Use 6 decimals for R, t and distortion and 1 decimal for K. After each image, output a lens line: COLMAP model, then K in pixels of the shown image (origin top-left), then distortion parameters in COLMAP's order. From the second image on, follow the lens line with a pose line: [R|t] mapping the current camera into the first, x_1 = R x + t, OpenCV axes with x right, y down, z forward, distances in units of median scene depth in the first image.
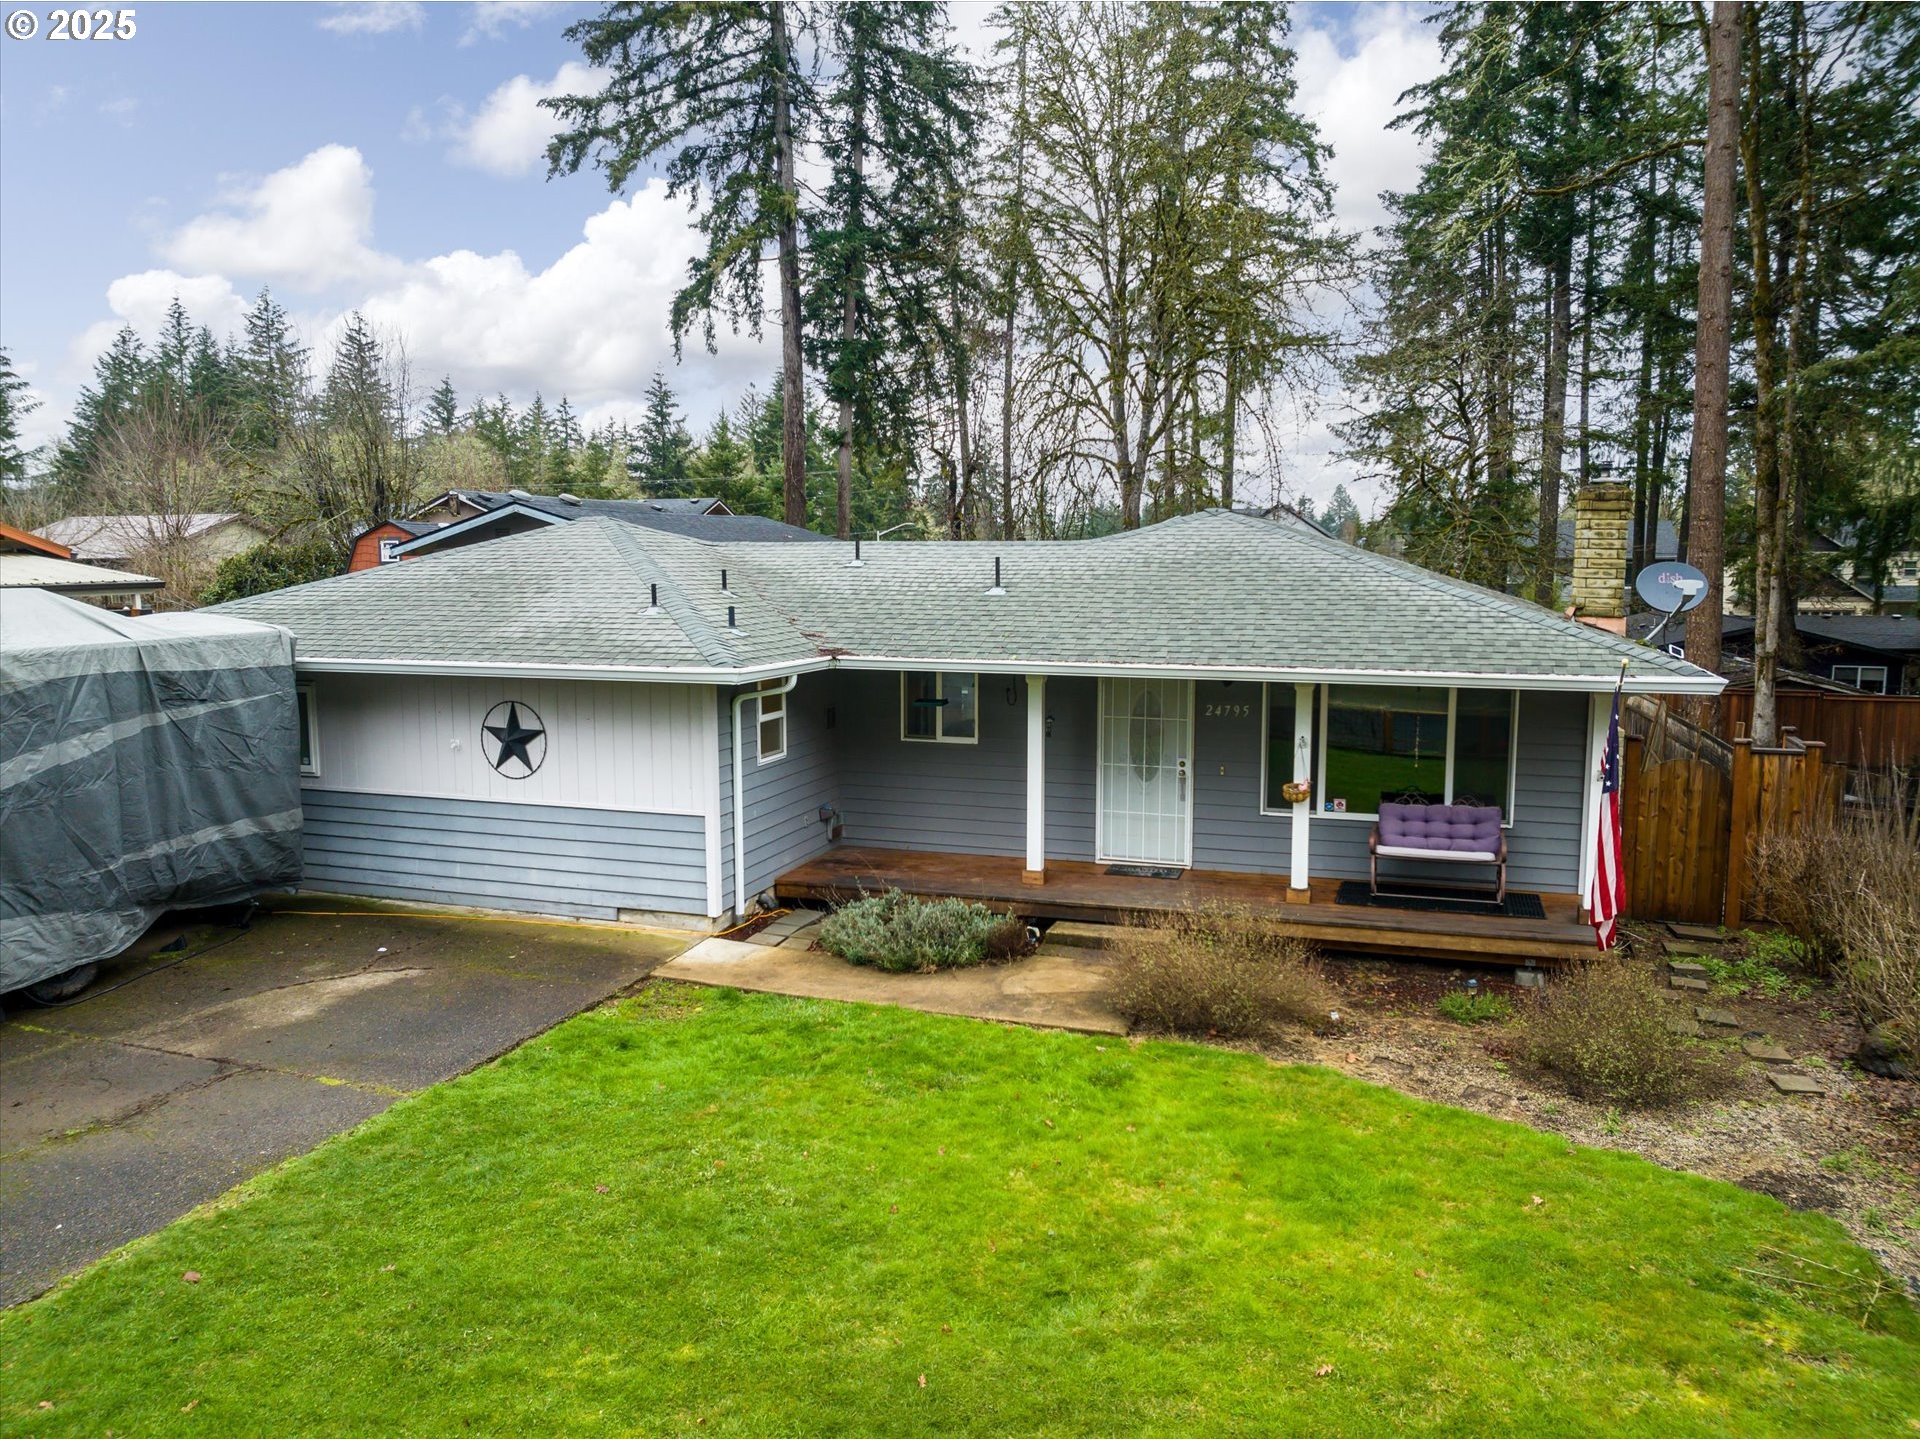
lens RADIAL K [[1351.3, 0, 960.0], [0, 1351.3, 720.0], [0, 0, 1]] dist [-0.042741, 0.009705]
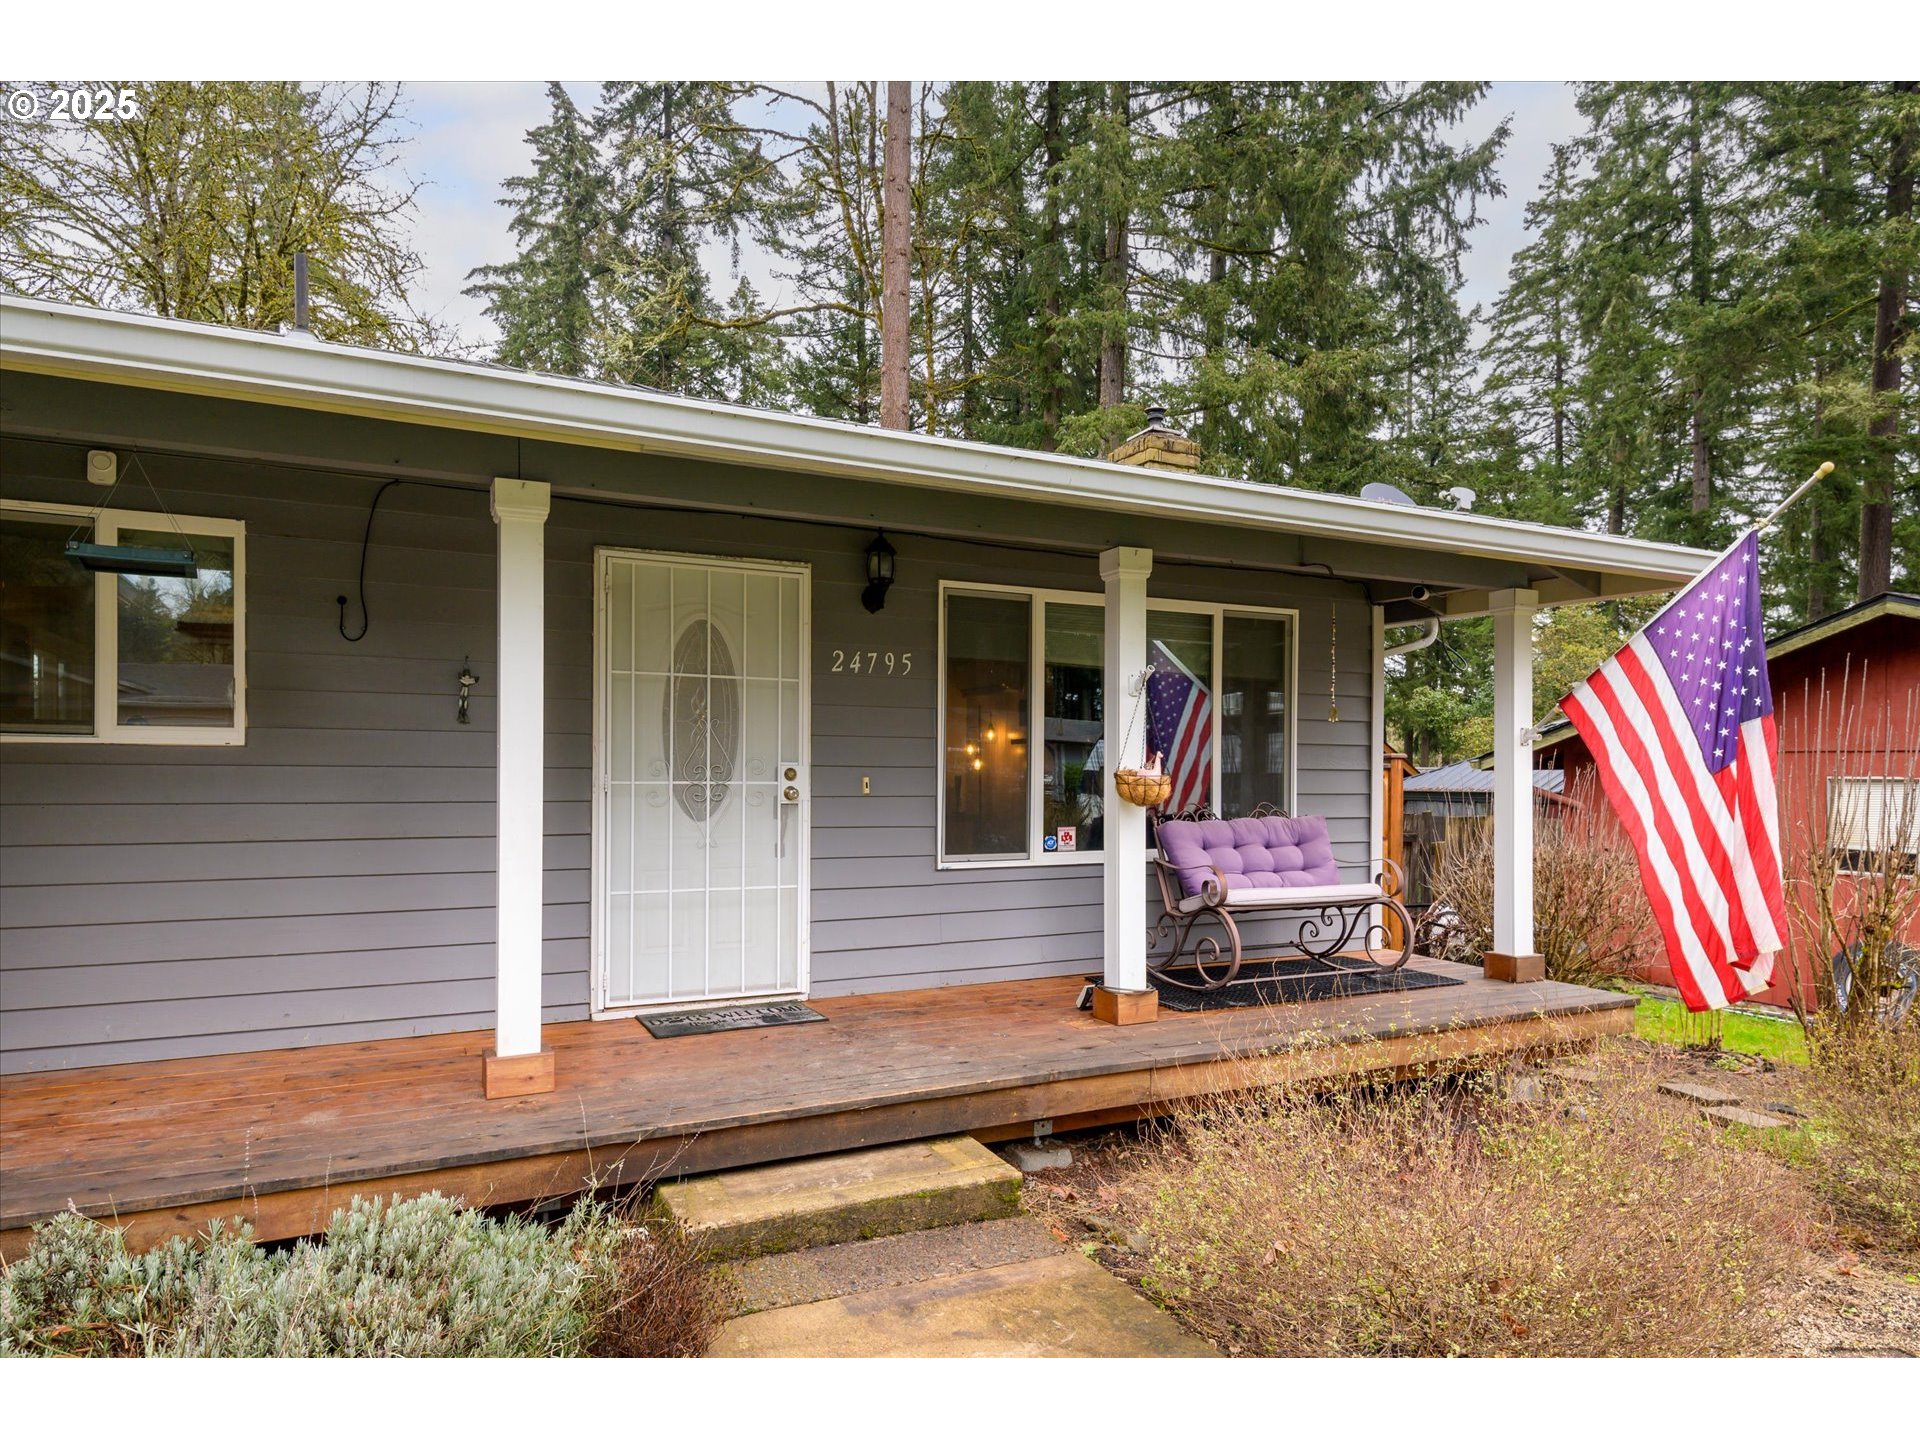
lens RADIAL K [[1145.7, 0, 961.9], [0, 1145.7, 758.8], [0, 0, 1]] dist [0.053200, -0.035411]
pose [[0.715228, 0.012599, 0.698777, -0.078216], [0.077541, 0.992234, -0.097256, 0.077456], [-0.694576, 0.123745, 0.708697, 0.735279]]
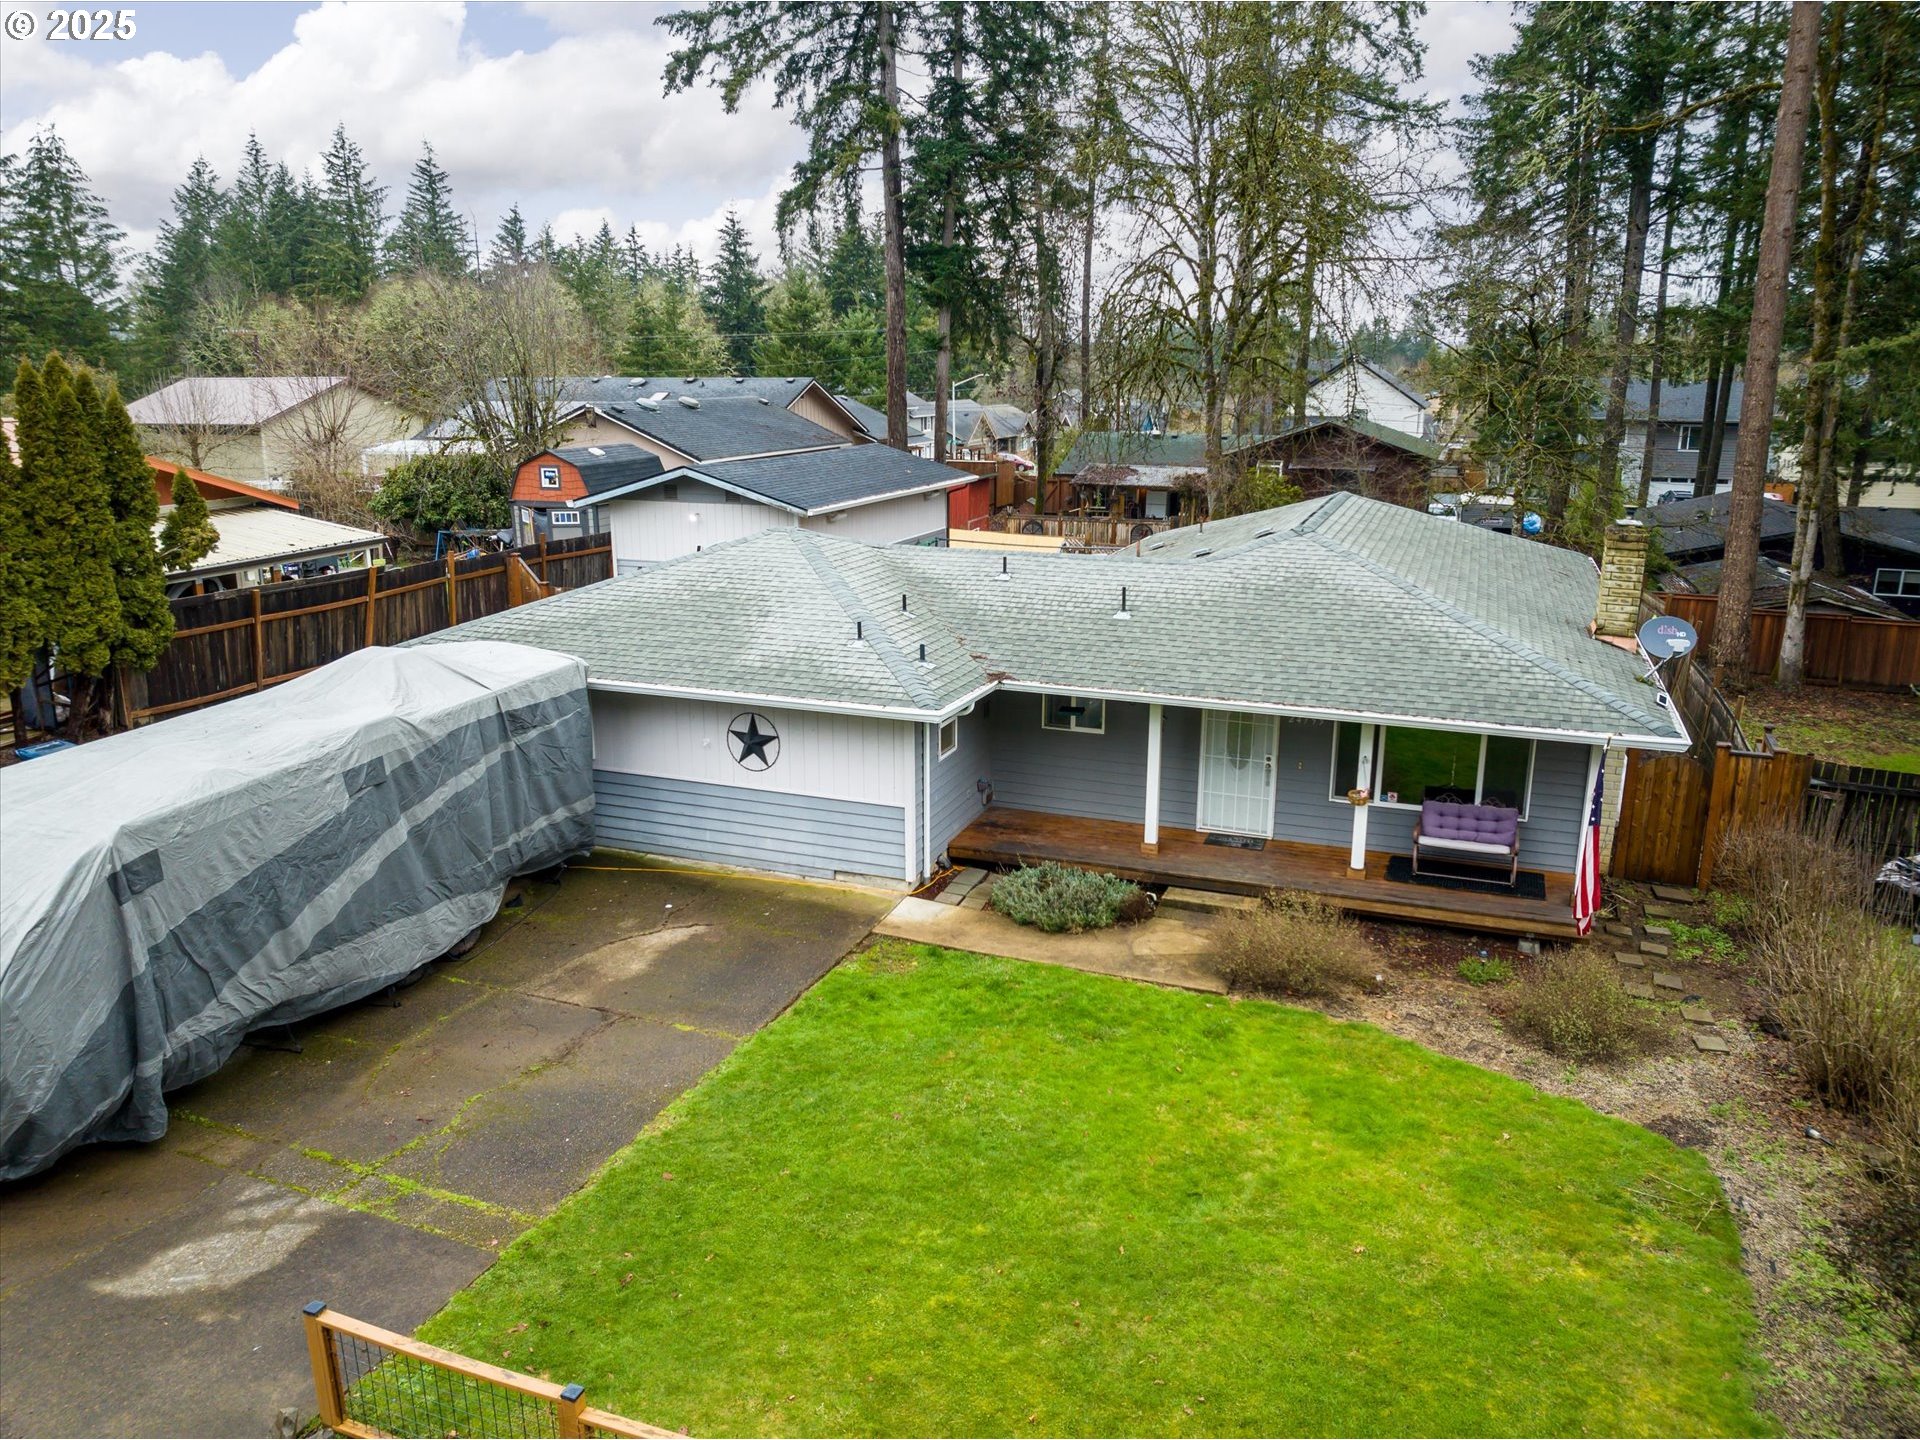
lens RADIAL K [[1343.8, 0, 960.0], [0, 1343.8, 720.0], [0, 0, 1]] dist [-0.018245, -0.037055]
pose [[0.999015, 0.013174, -0.042372, -0.078522], [-0.007368, 0.990903, 0.134380, -0.186463], [0.043756, -0.133935, 0.990024, -0.281625]]
